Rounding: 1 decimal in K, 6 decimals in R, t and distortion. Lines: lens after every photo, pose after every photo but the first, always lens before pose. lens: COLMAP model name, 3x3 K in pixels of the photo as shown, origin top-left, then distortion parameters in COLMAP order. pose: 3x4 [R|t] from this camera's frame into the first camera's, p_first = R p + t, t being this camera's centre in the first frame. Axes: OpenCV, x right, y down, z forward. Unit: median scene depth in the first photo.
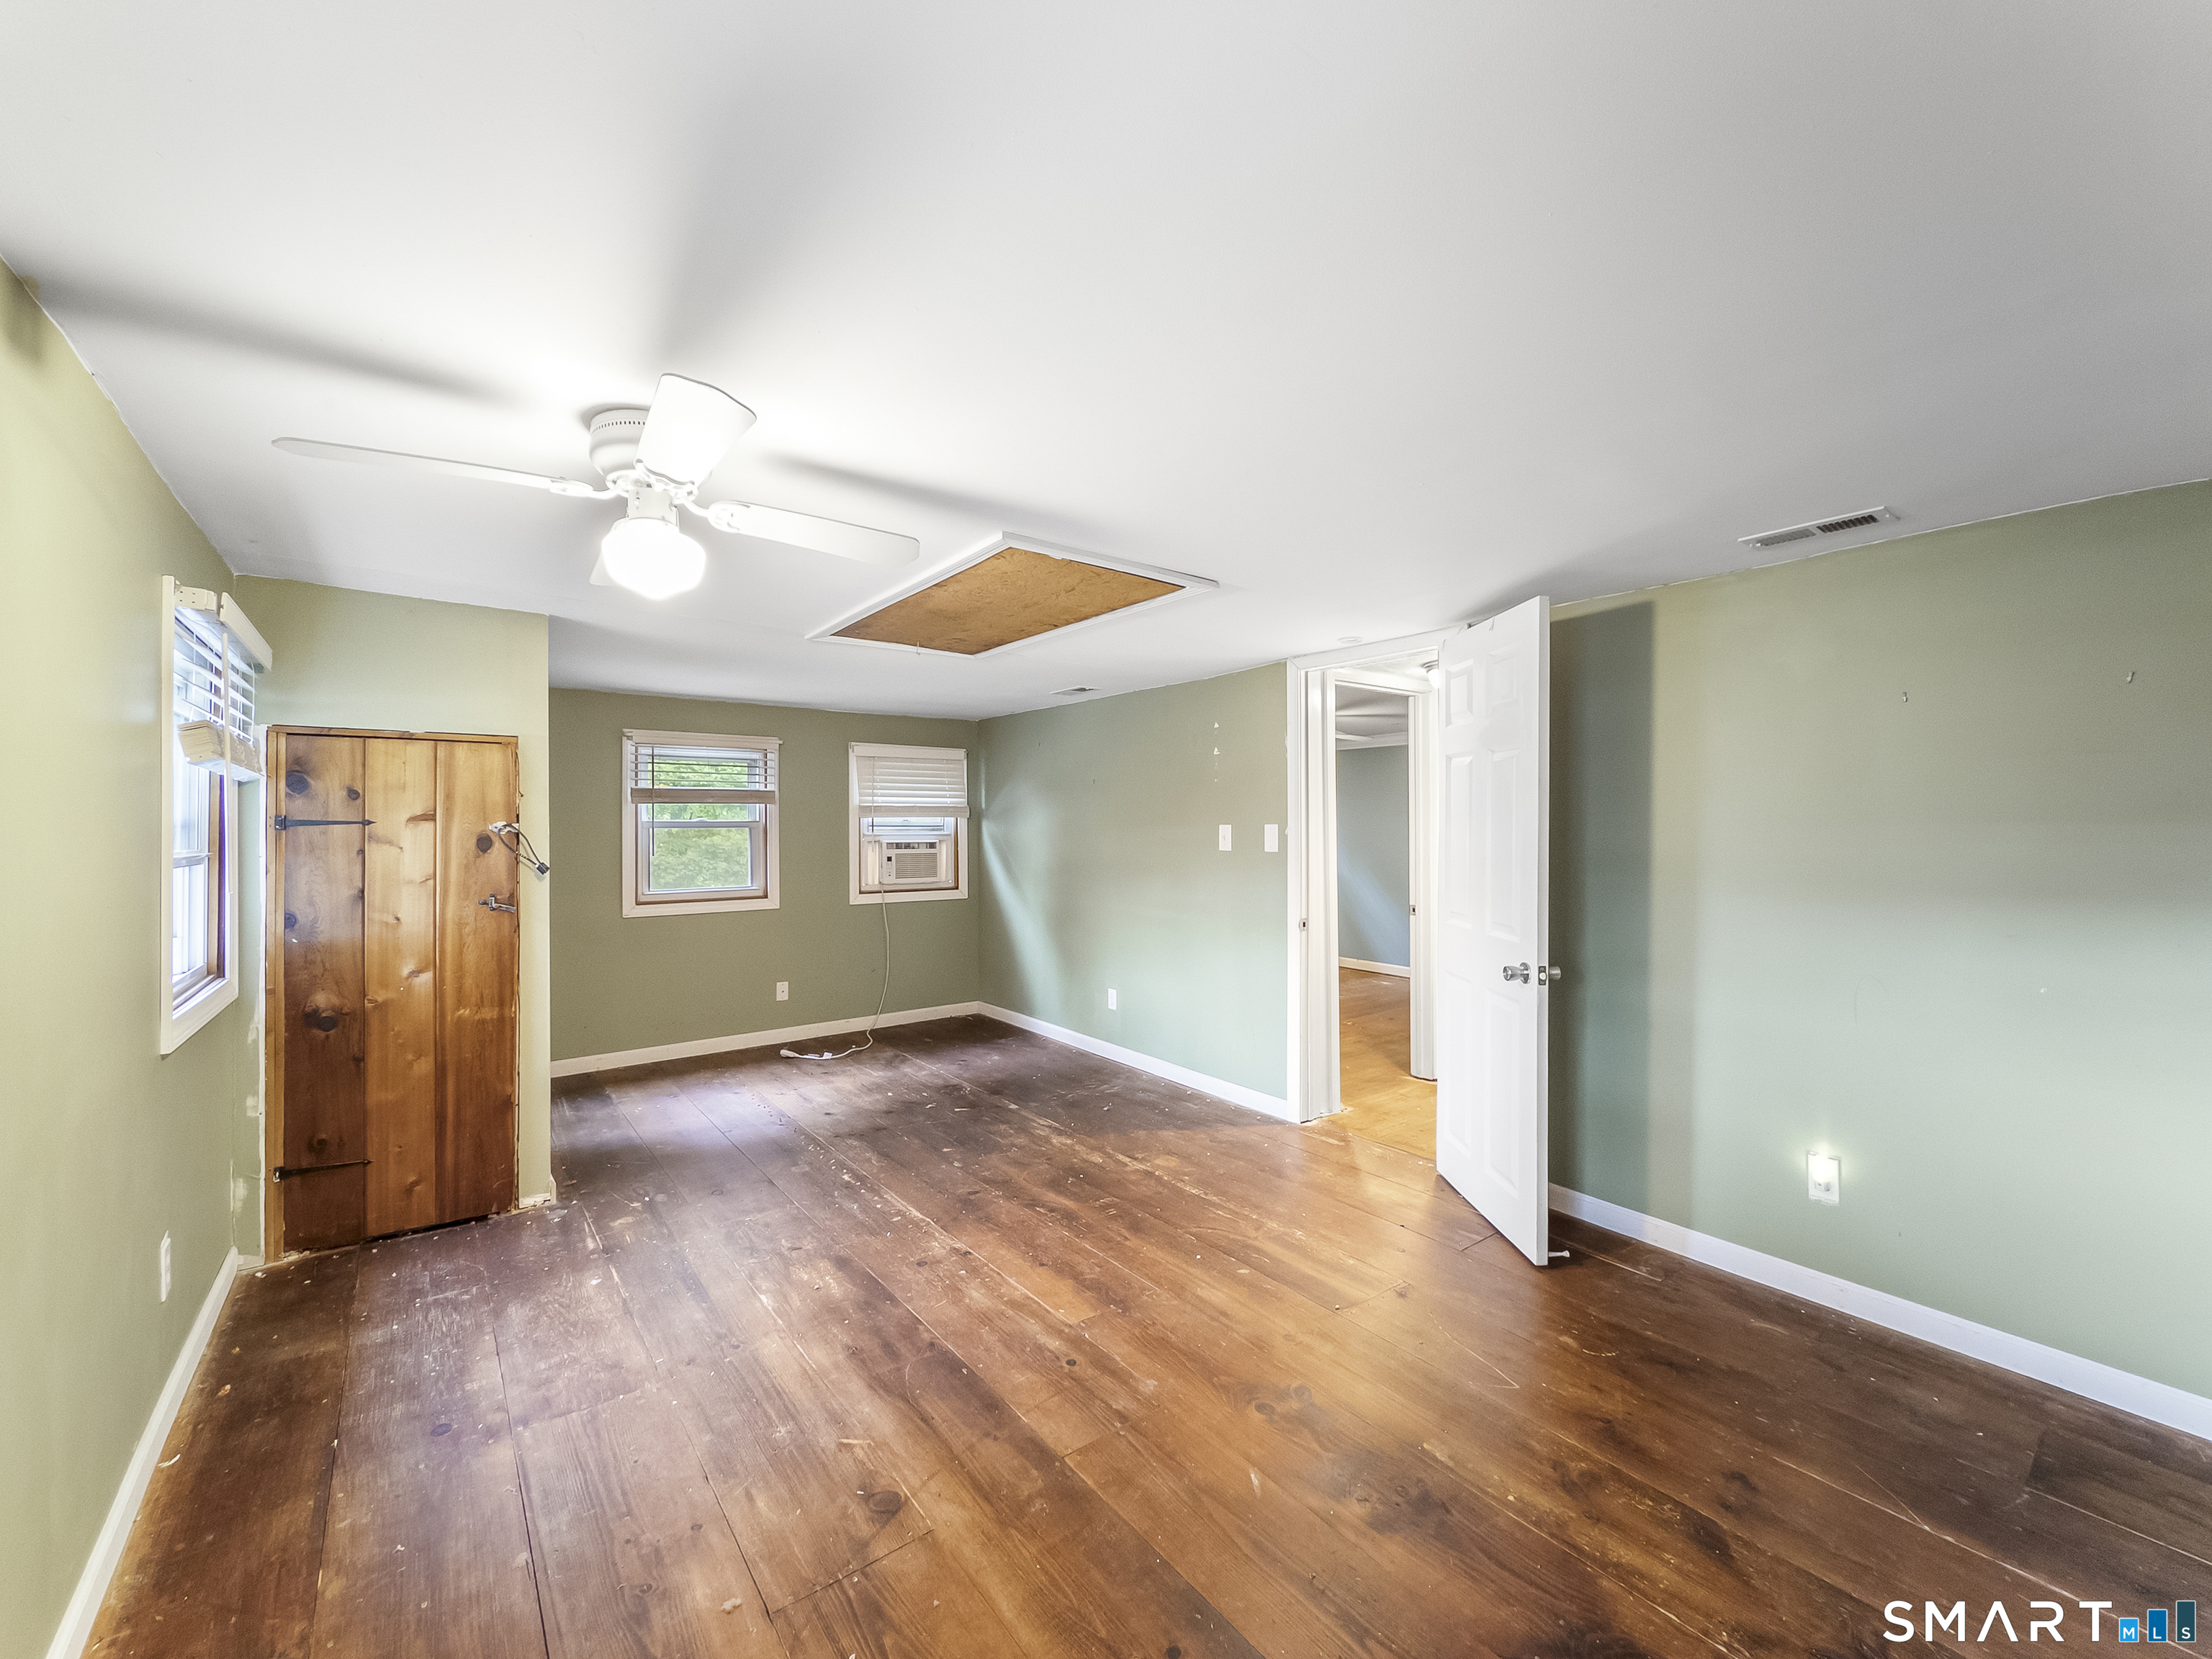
lens RADIAL K [[904.6, 0, 1092.6], [0, 904.6, 832.4], [0, 0, 1]] dist [0.001306, -0.000829]
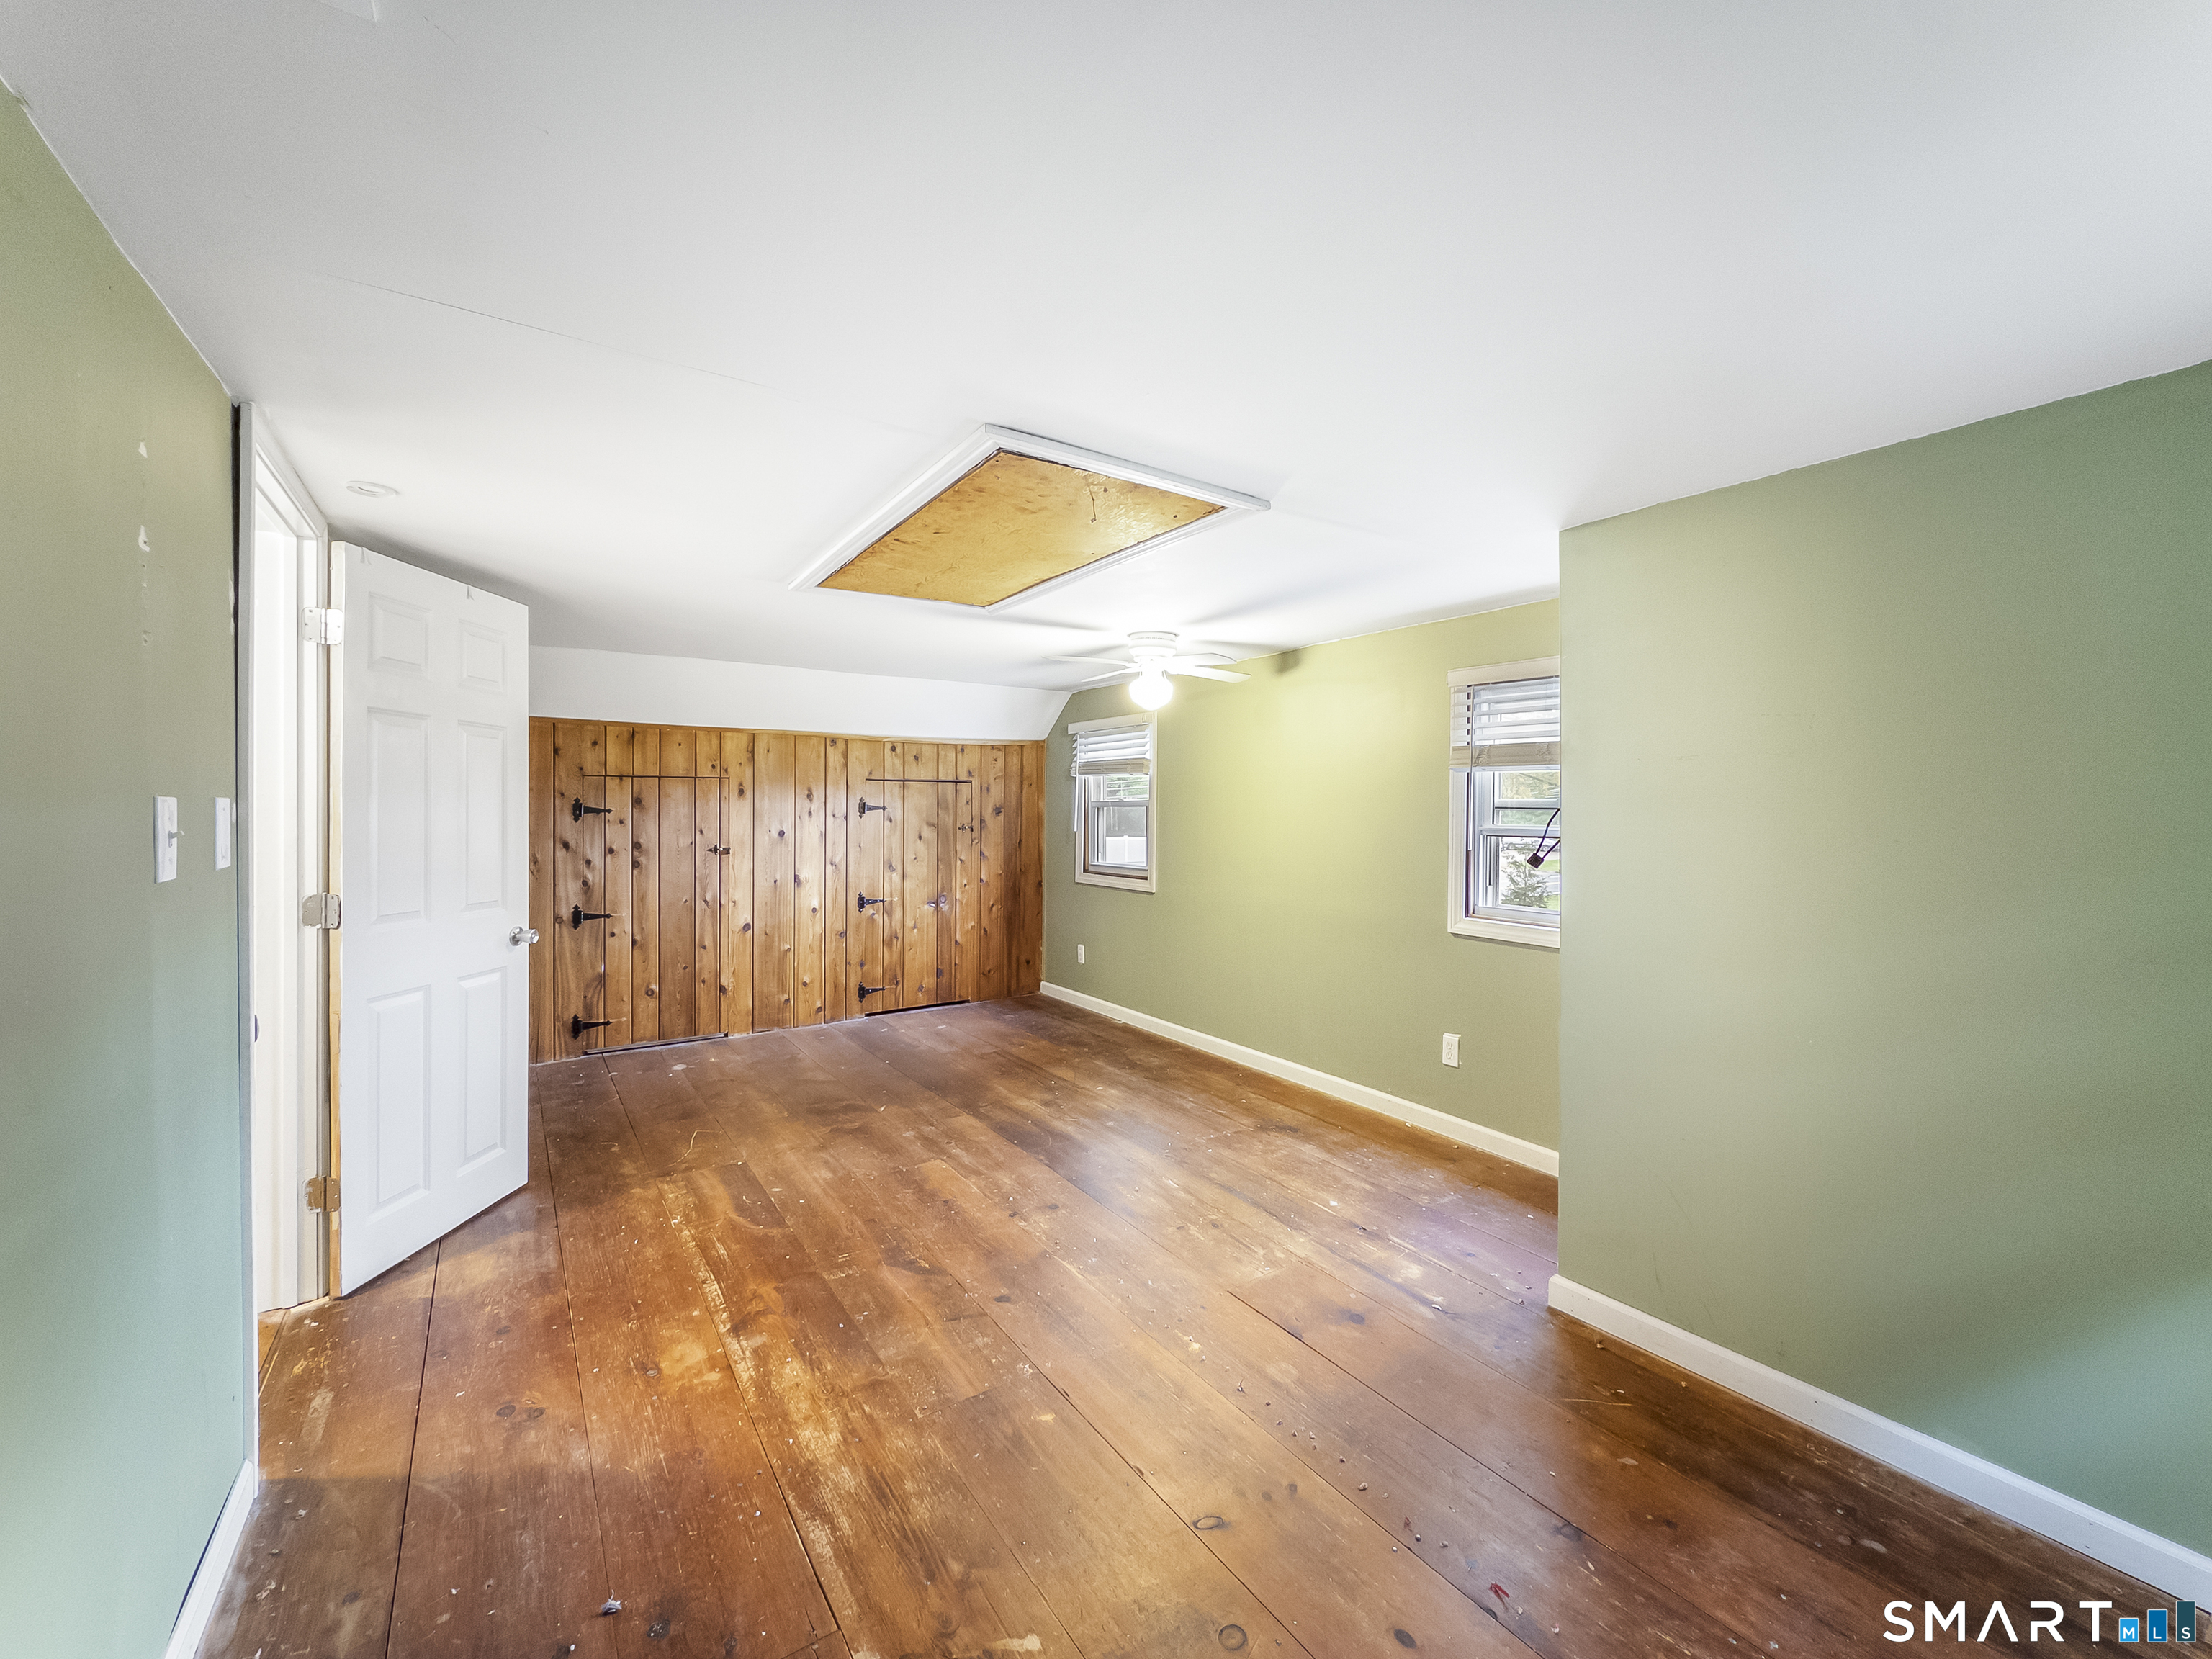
lens RADIAL K [[904.6, 0, 1120.0], [0, 904.6, 816.7], [0, 0, 1]] dist [0.001306, -0.000829]
pose [[-0.999570, -0.003033, 0.029163, -0.318221], [-0.002490, 0.999823, 0.018634, -0.017945], [-0.029214, 0.018553, -0.999401, 2.214254]]
